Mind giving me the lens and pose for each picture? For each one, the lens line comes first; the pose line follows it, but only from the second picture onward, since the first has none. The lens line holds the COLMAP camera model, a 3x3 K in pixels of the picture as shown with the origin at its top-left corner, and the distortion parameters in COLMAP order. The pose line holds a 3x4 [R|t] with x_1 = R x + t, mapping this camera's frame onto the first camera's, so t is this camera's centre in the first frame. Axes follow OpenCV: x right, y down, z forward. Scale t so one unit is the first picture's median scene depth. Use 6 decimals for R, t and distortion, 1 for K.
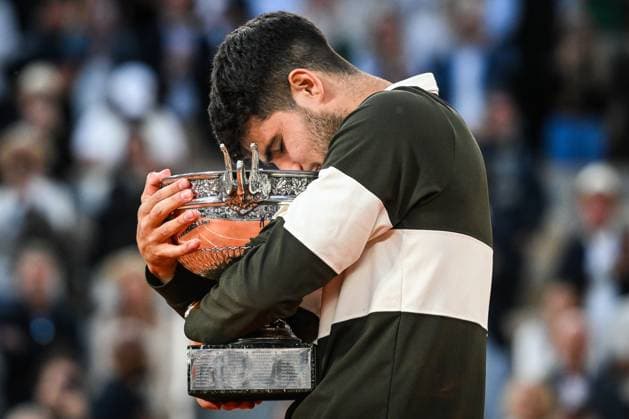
lens RADIAL K [[3637.8, 0, 314.5], [0, 3637.8, 209.6], [0, 0, 1]] dist [-0.390089, 0.000000]
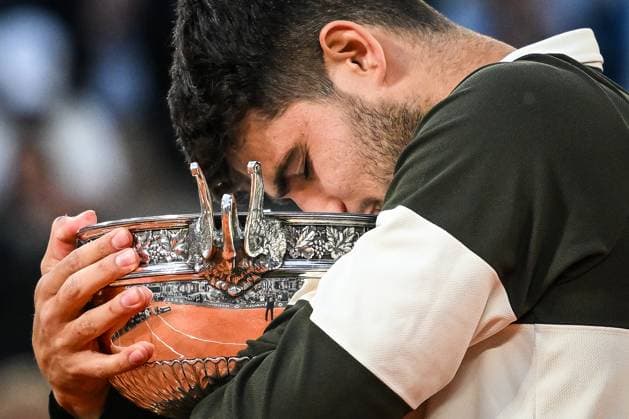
lens RADIAL K [[3637.8, 0, 314.7], [0, 3637.8, 209.3], [0, 0, 1]] dist [-0.390089, 0.000000]
pose [[0.999351, 0.000609, -0.036009, 0.011220], [-0.000356, 0.999975, 0.007029, -0.015002], [0.036012, -0.007012, 0.999327, 0.471637]]
